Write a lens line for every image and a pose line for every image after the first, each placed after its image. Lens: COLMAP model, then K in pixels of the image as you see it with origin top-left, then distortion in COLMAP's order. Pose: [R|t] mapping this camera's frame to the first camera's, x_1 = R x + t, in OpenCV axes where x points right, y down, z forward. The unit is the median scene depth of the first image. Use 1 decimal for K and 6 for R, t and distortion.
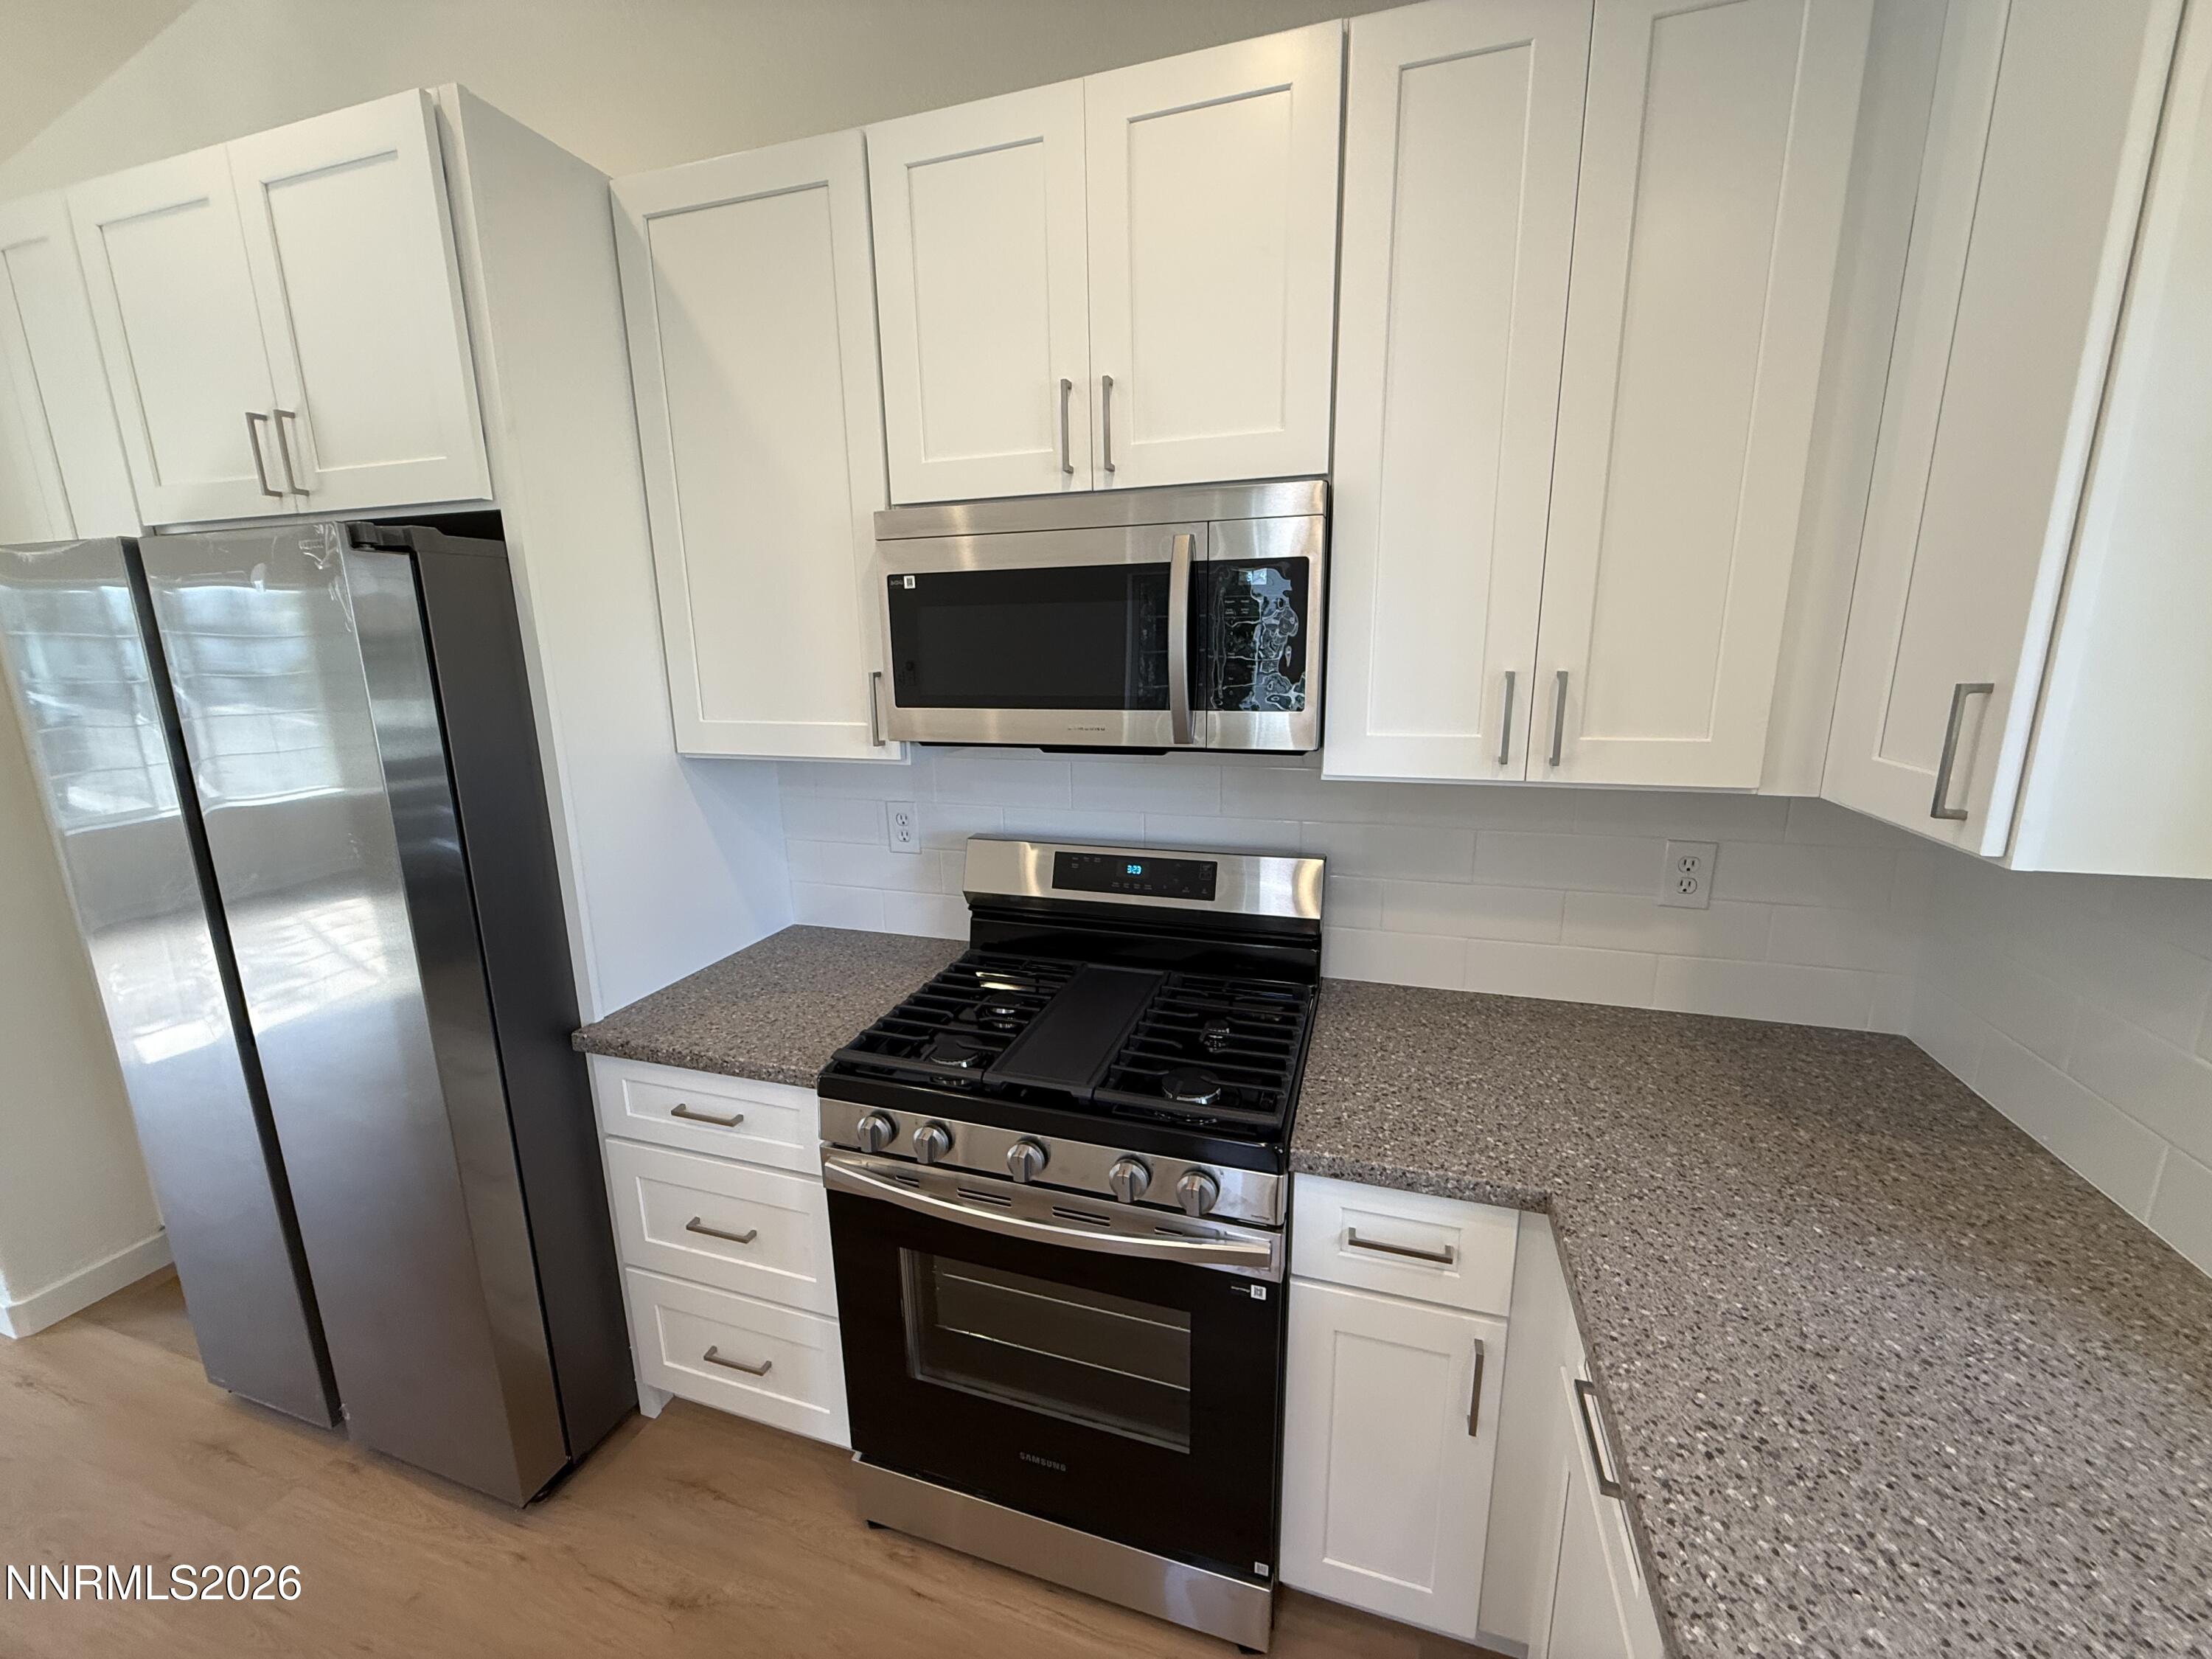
lens RADIAL K [[875.9, 0, 1106.1], [0, 875.9, 828.7], [0, 0, 1]] dist [-0.000686, 0.000172]
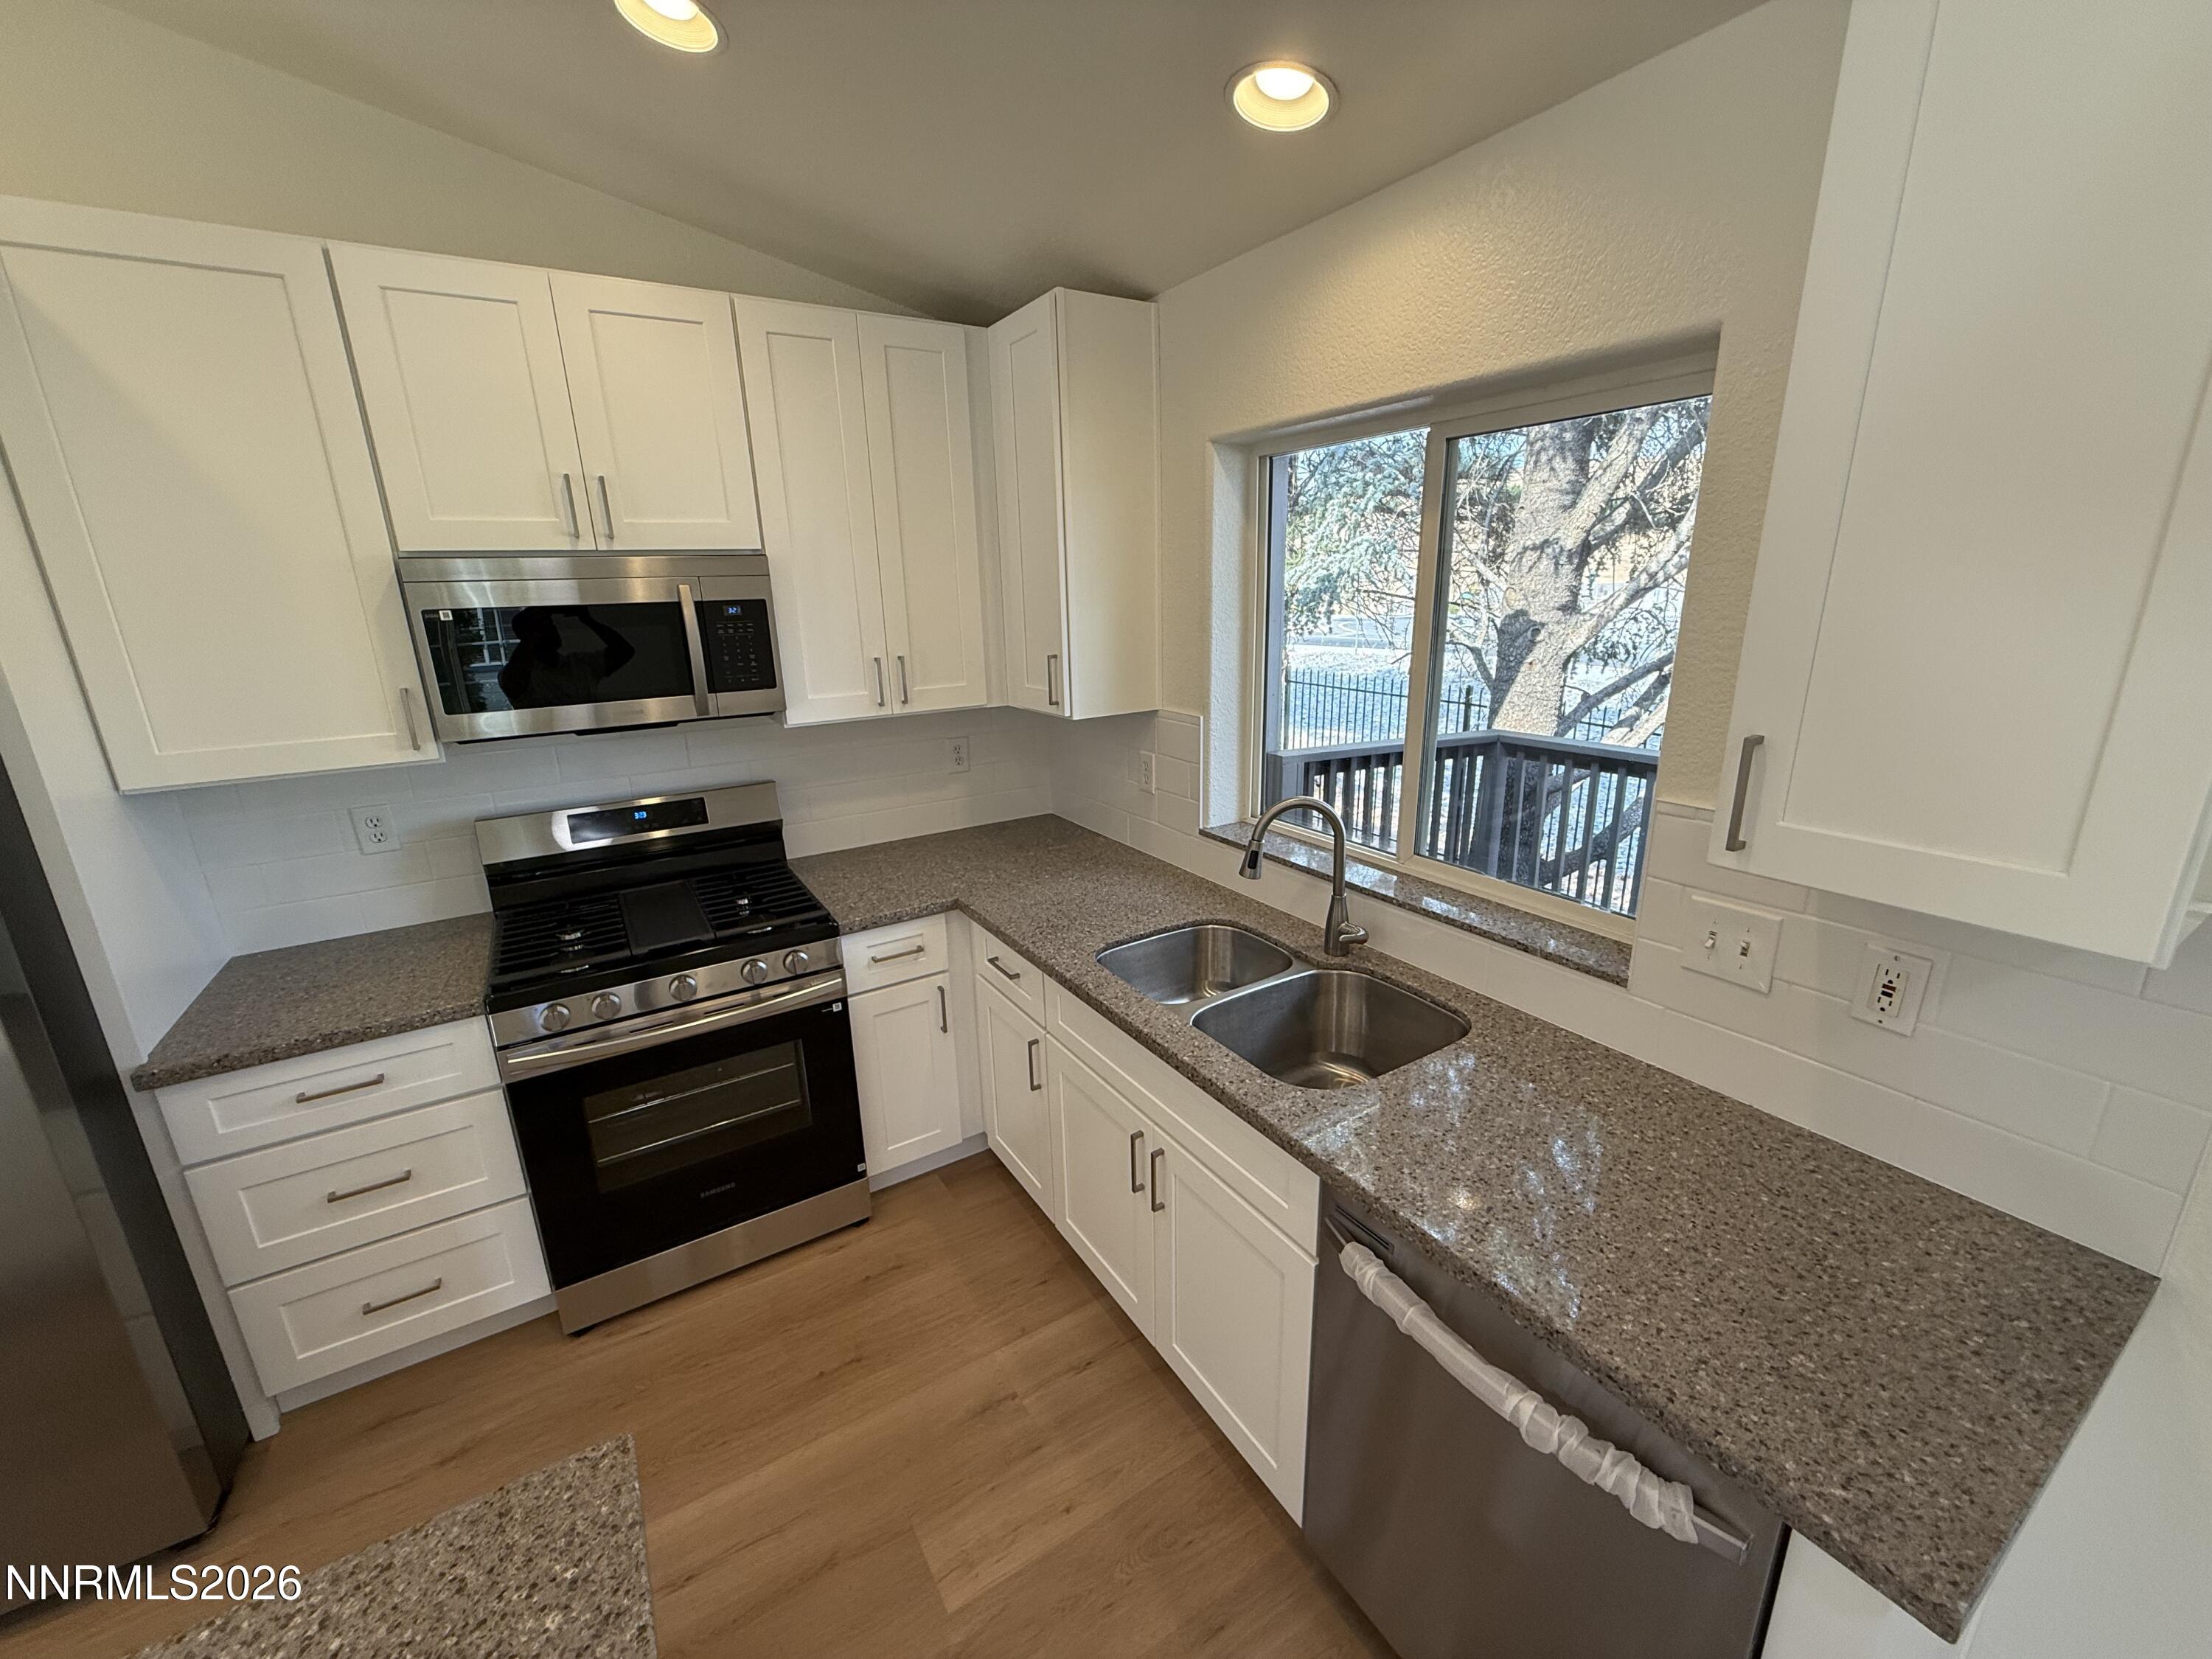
lens RADIAL K [[875.9, 0, 1100.5], [0, 875.9, 830.9], [0, 0, 1]] dist [-0.000686, 0.000172]
pose [[0.649131, -0.208769, 0.731468, -0.619920], [0.177094, 0.976655, 0.121588, 0.038858], [-0.739775, 0.050612, 0.670948, -0.554972]]
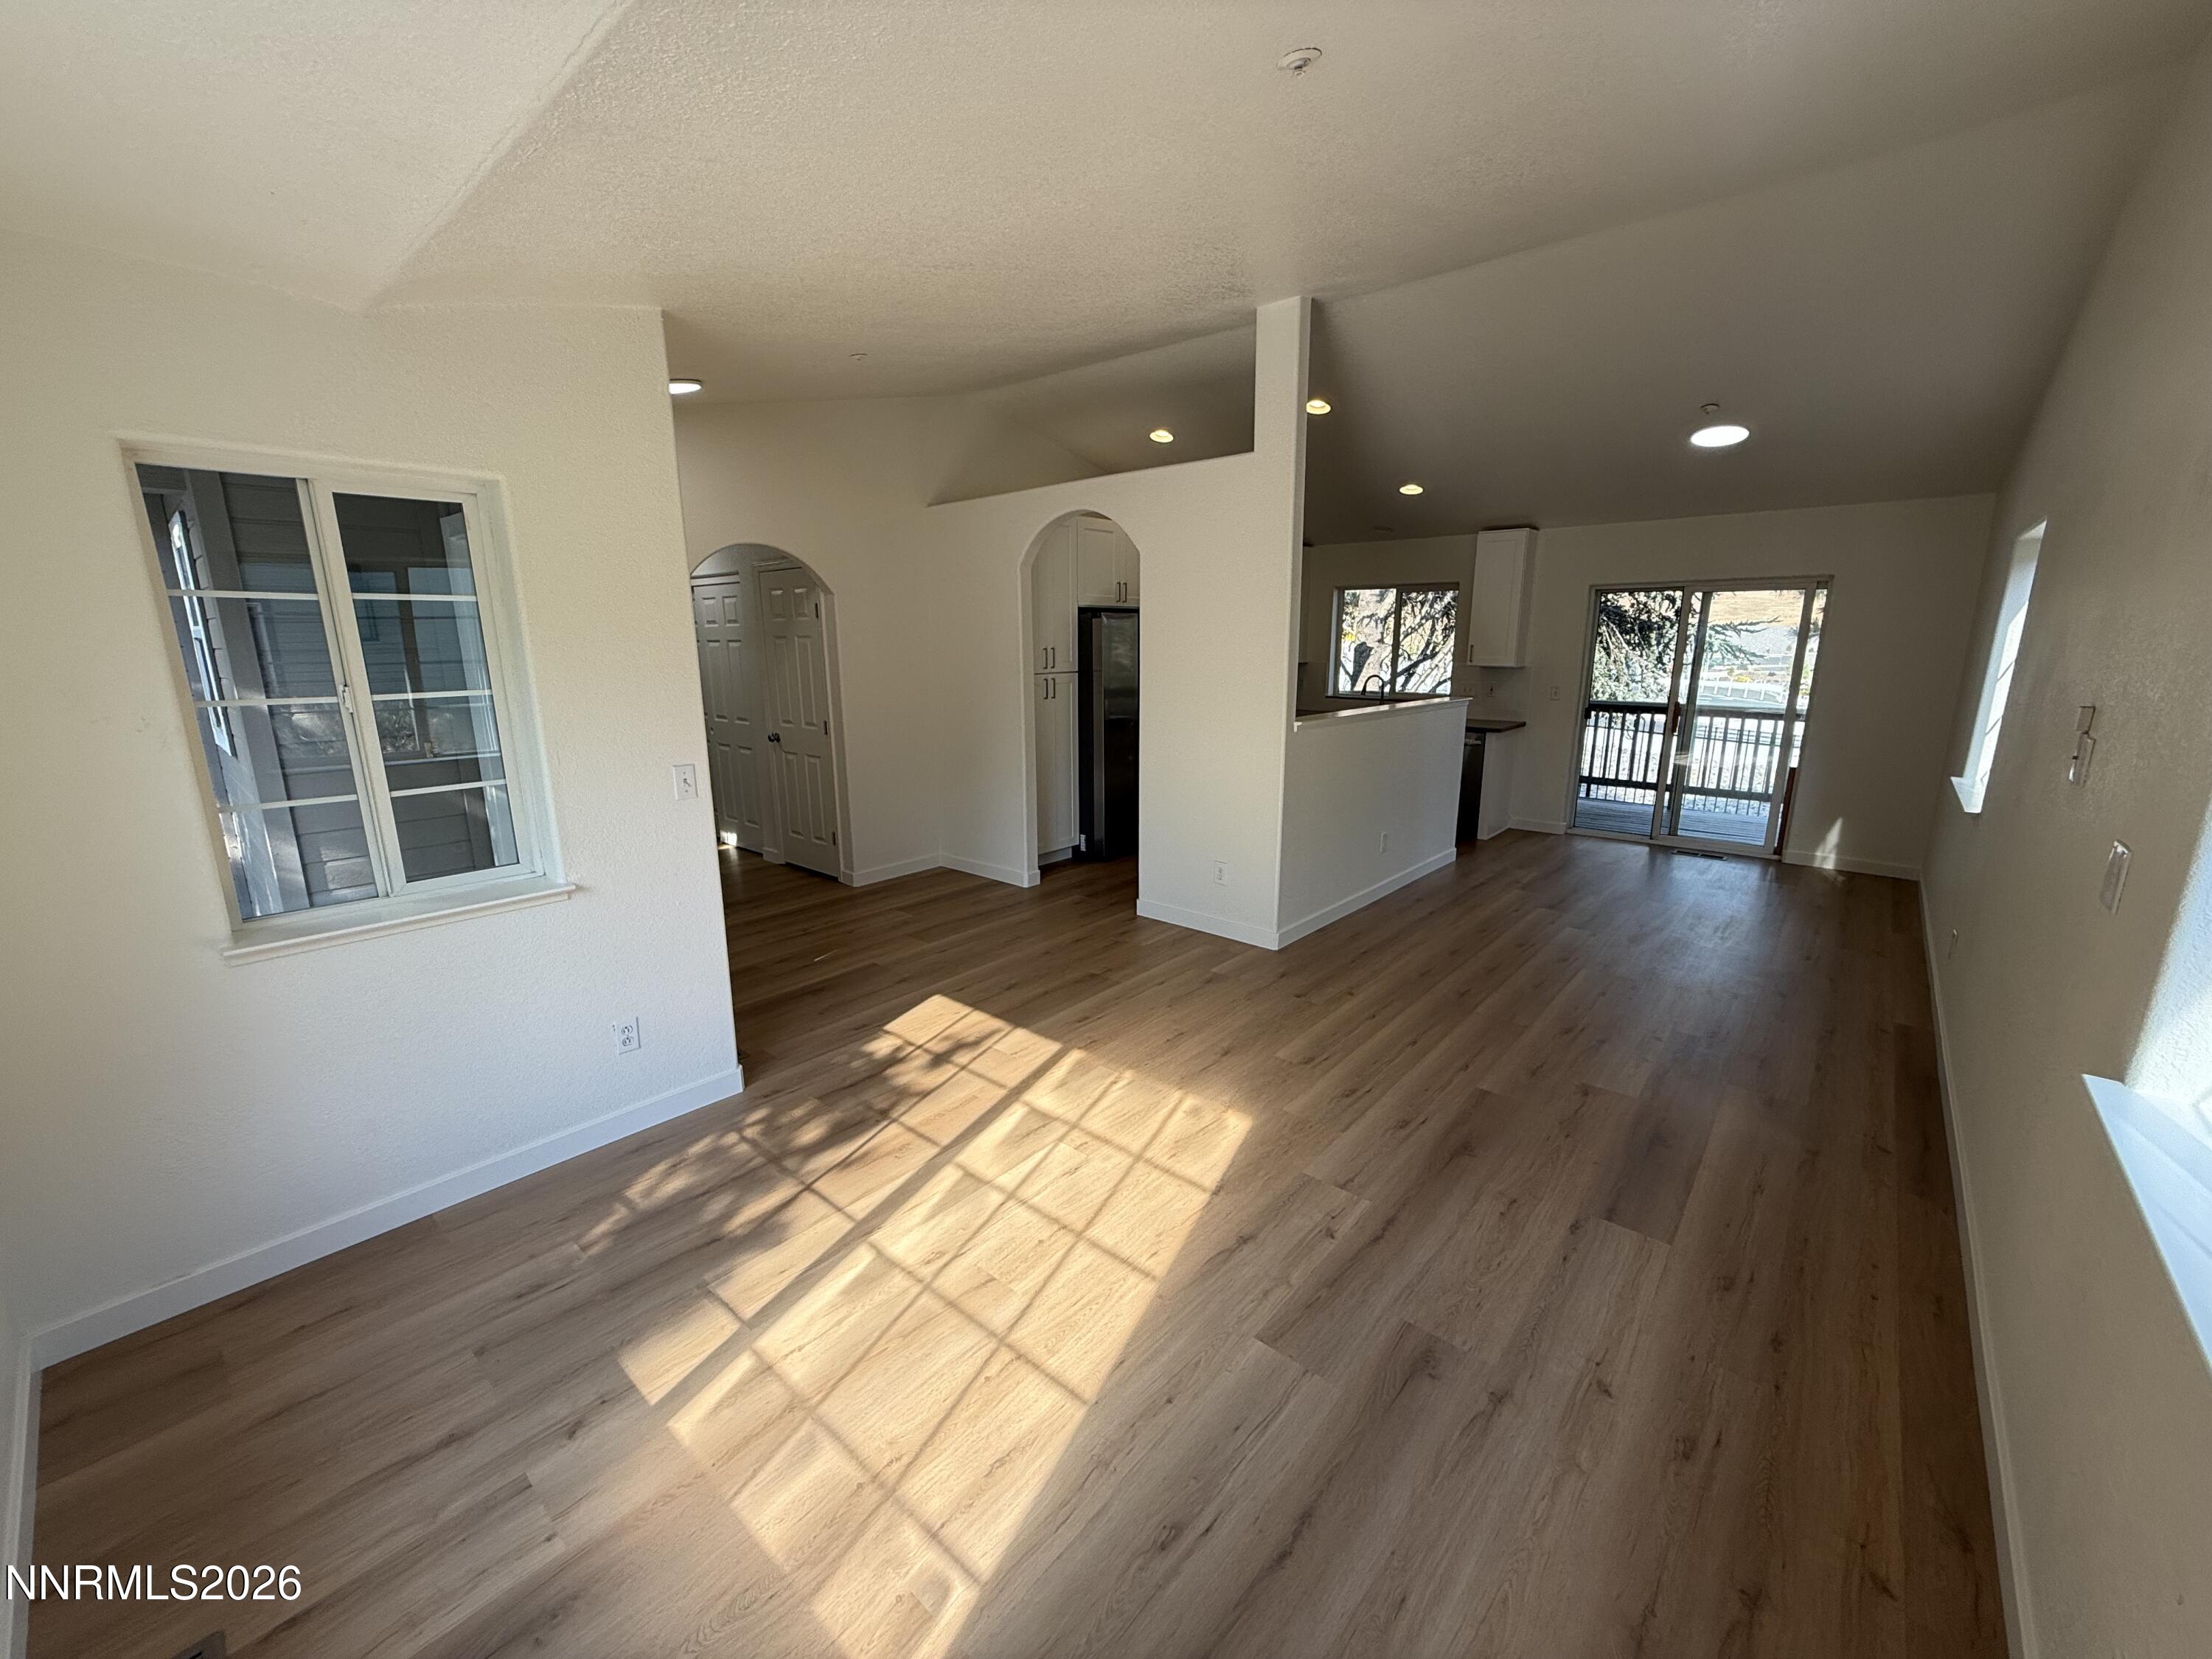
lens RADIAL K [[875.9, 0, 1099.4], [0, 875.9, 829.3], [0, 0, 1]] dist [-0.000686, 0.000172]
pose [[0.398206, -0.185247, 0.898396, -5.198020], [0.193981, 0.974252, 0.114908, 0.177410], [-0.896551, 0.128515, 0.423887, -0.553761]]
